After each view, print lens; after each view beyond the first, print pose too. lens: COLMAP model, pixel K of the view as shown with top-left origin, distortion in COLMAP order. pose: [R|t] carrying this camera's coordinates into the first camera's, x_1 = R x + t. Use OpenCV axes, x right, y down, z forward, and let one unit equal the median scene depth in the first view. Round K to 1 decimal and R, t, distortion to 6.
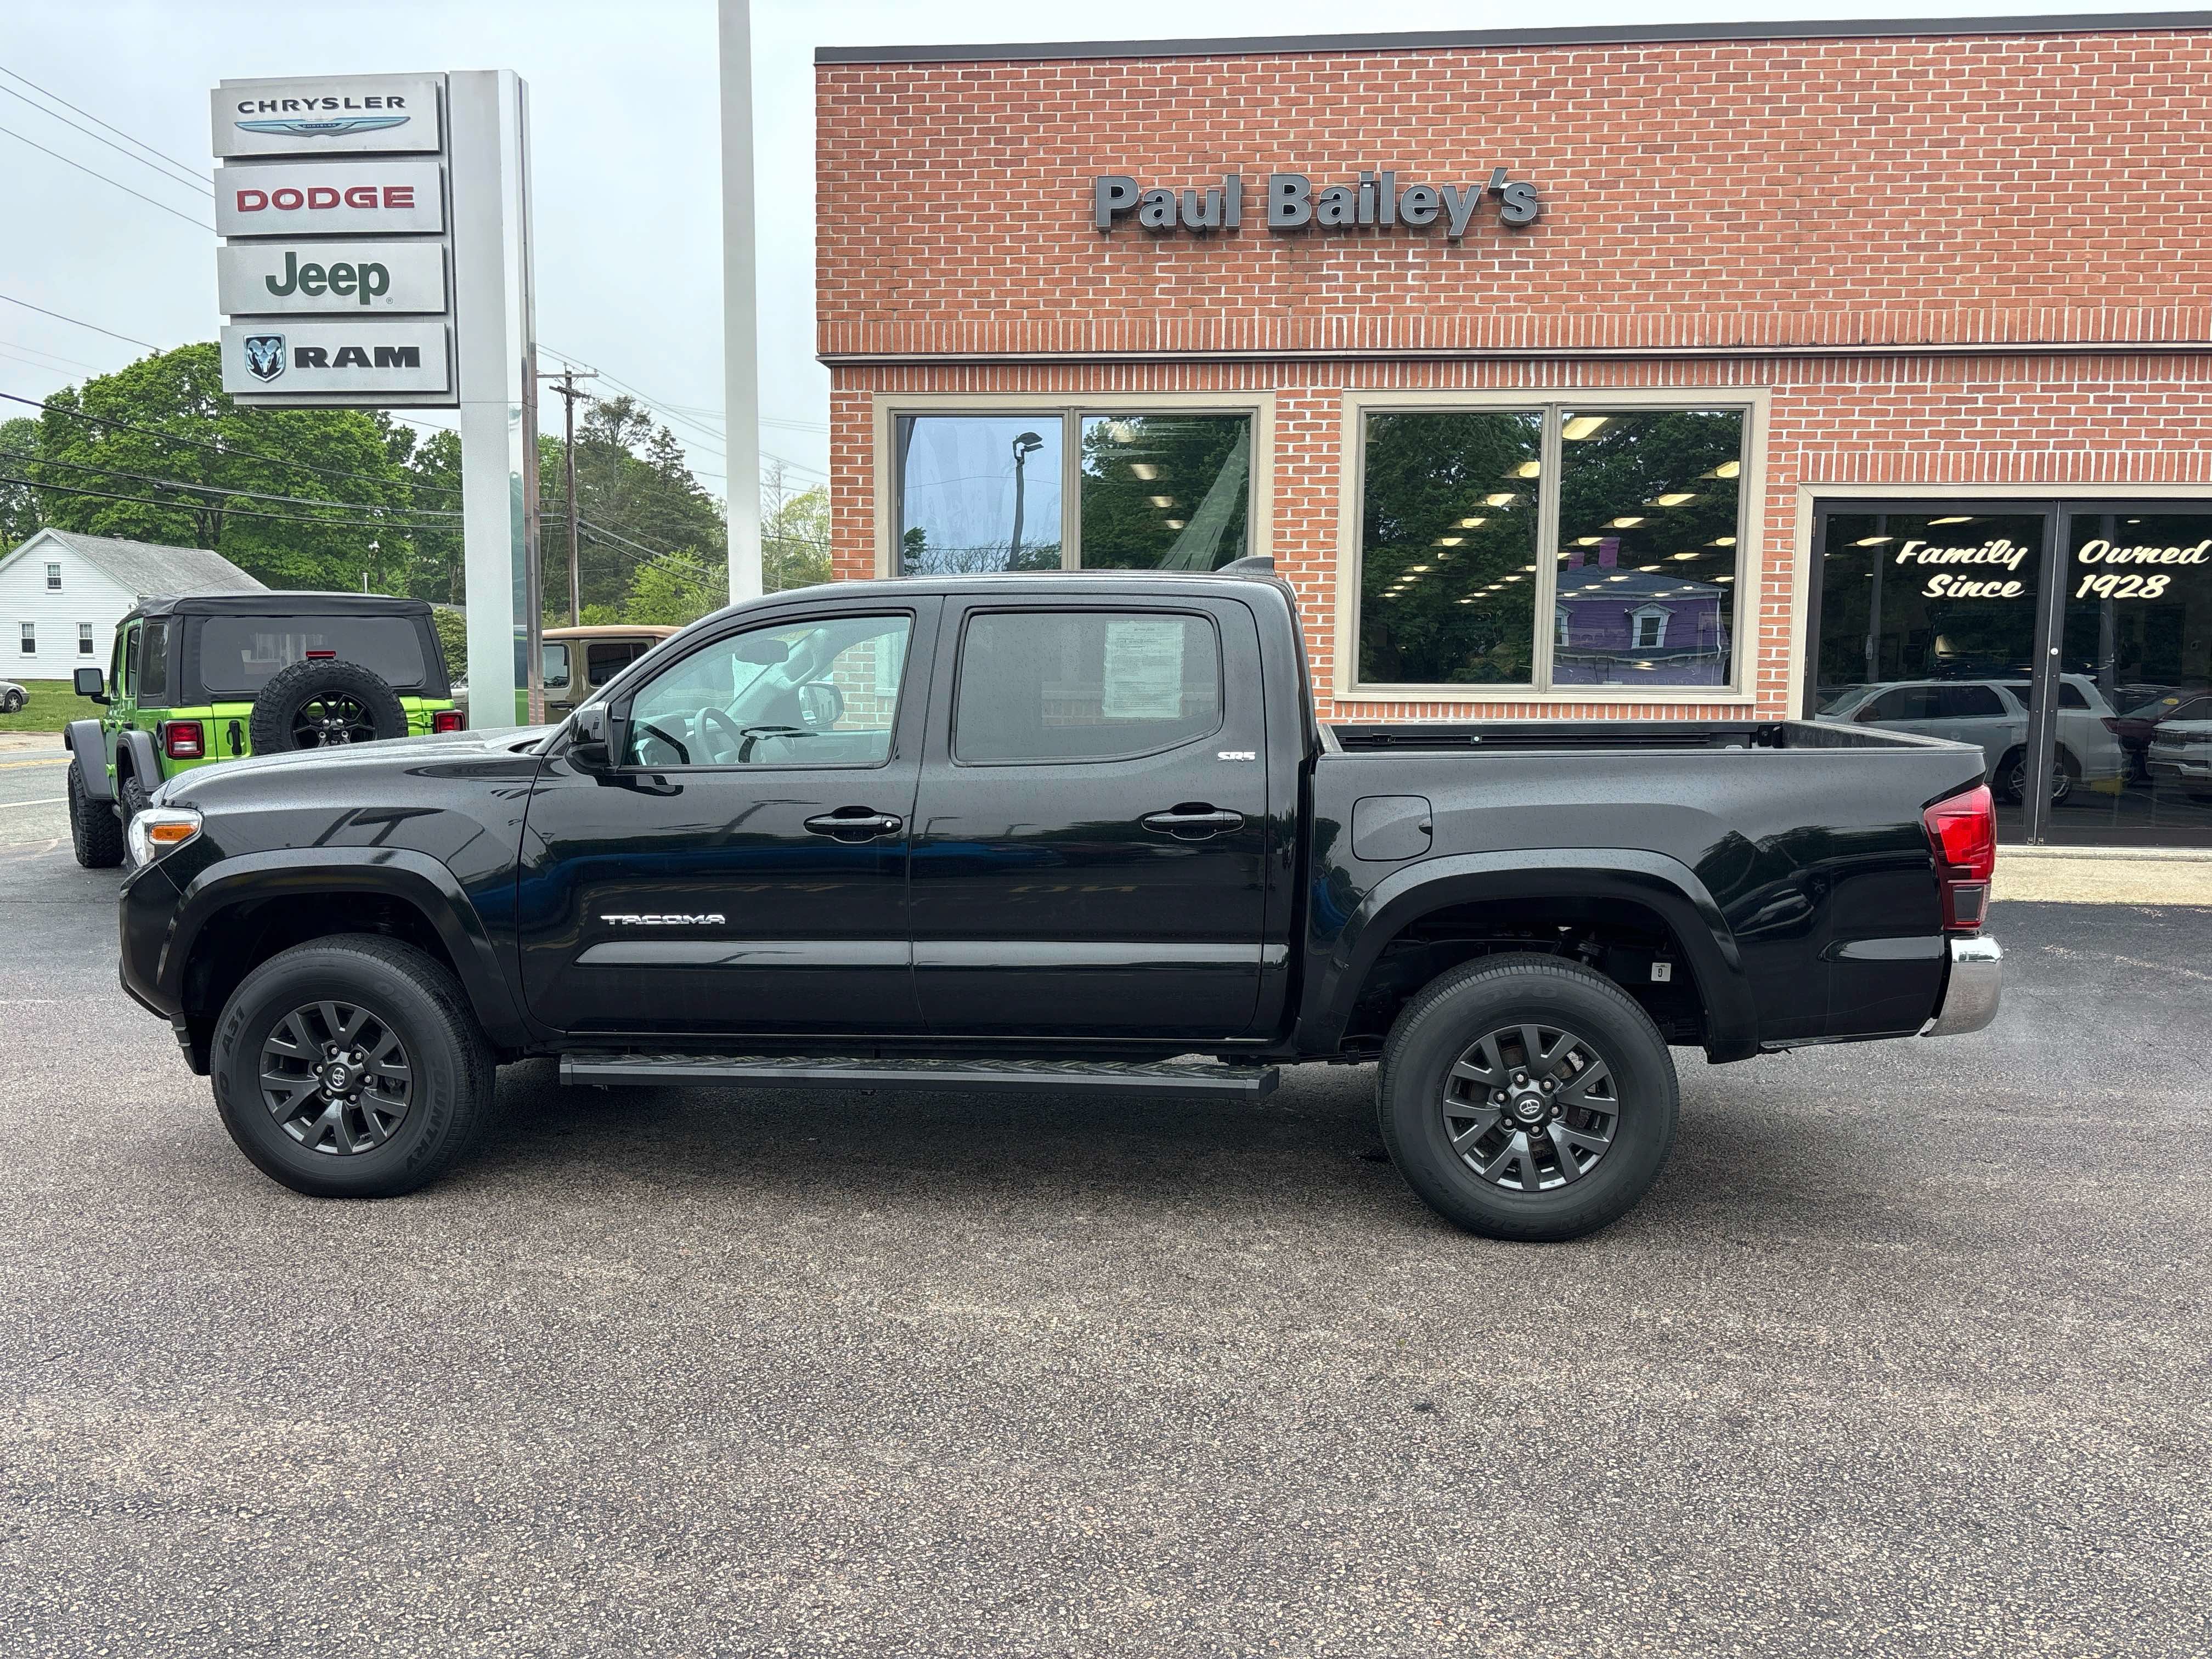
lens RADIAL K [[1680.7, 0, 1106.0], [0, 1680.7, 829.5], [0, 0, 1]] dist [0.051427, -0.051296]
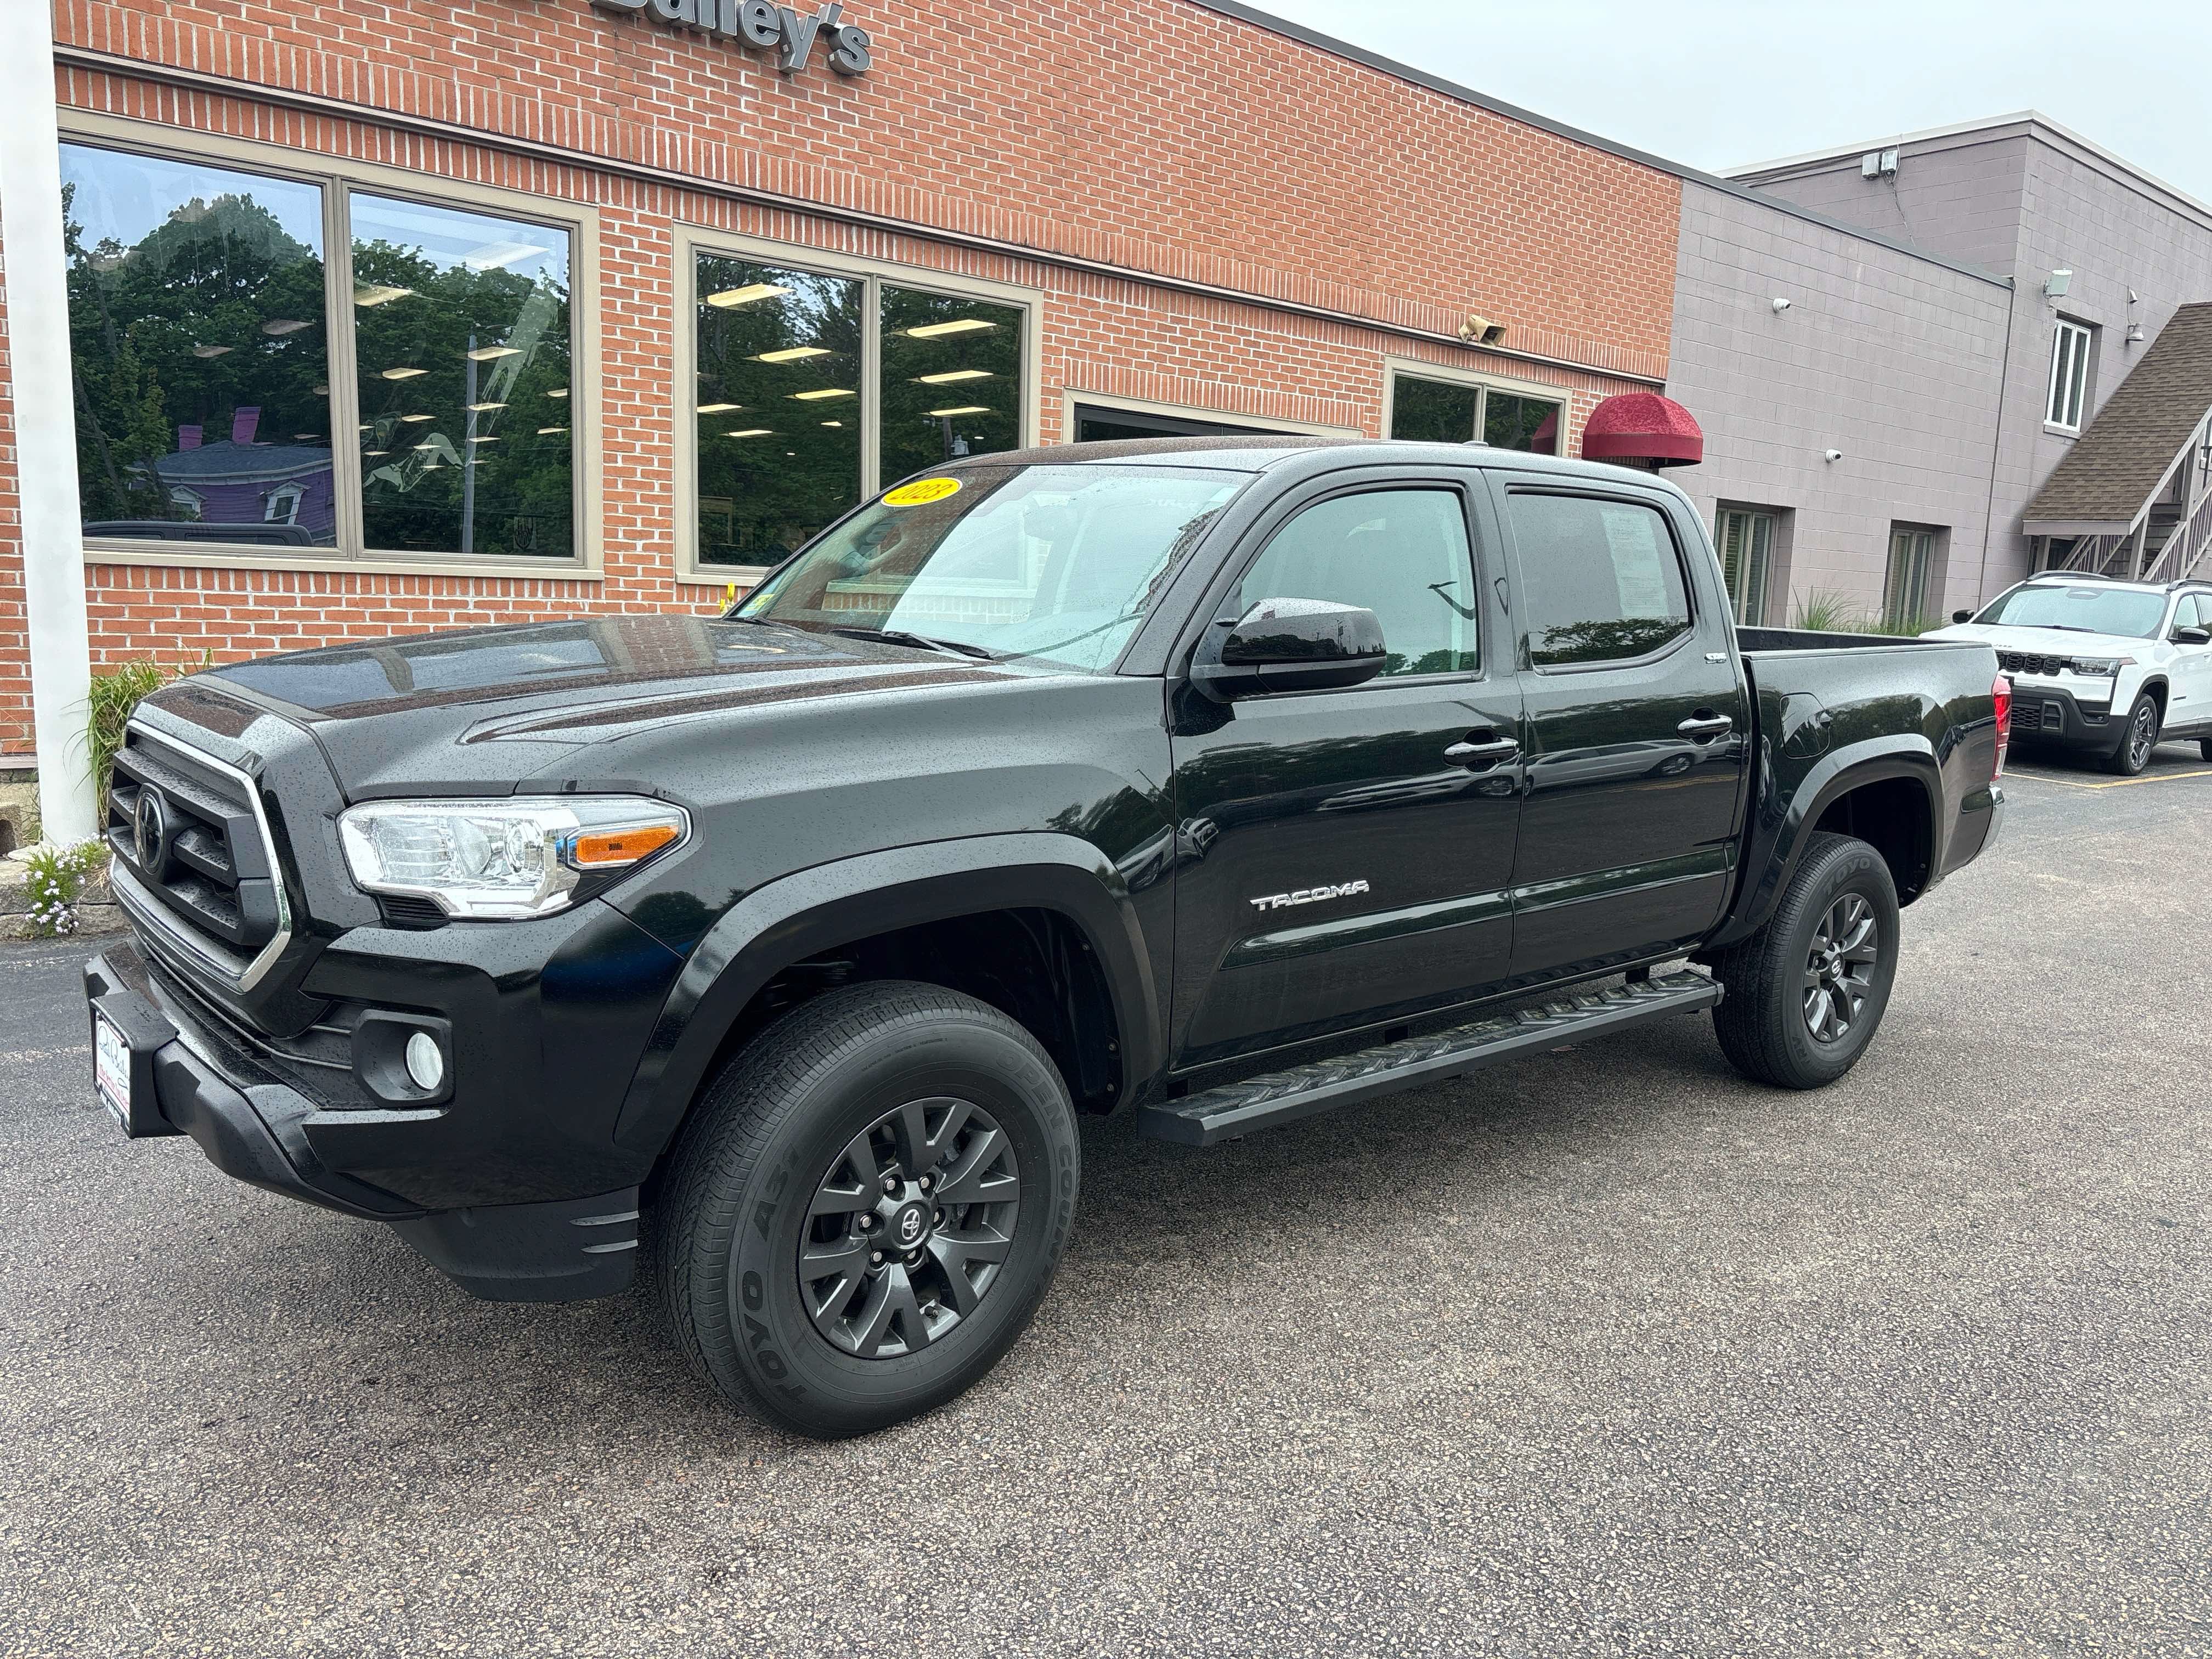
lens RADIAL K [[1680.7, 0, 1106.0], [0, 1680.7, 829.5], [0, 0, 1]] dist [0.051427, -0.051296]
pose [[0.678397, -0.091747, 0.728945, -0.369551], [0.040676, 0.995341, 0.087421, -0.018608], [-0.733569, -0.029655, 0.678968, 0.246606]]
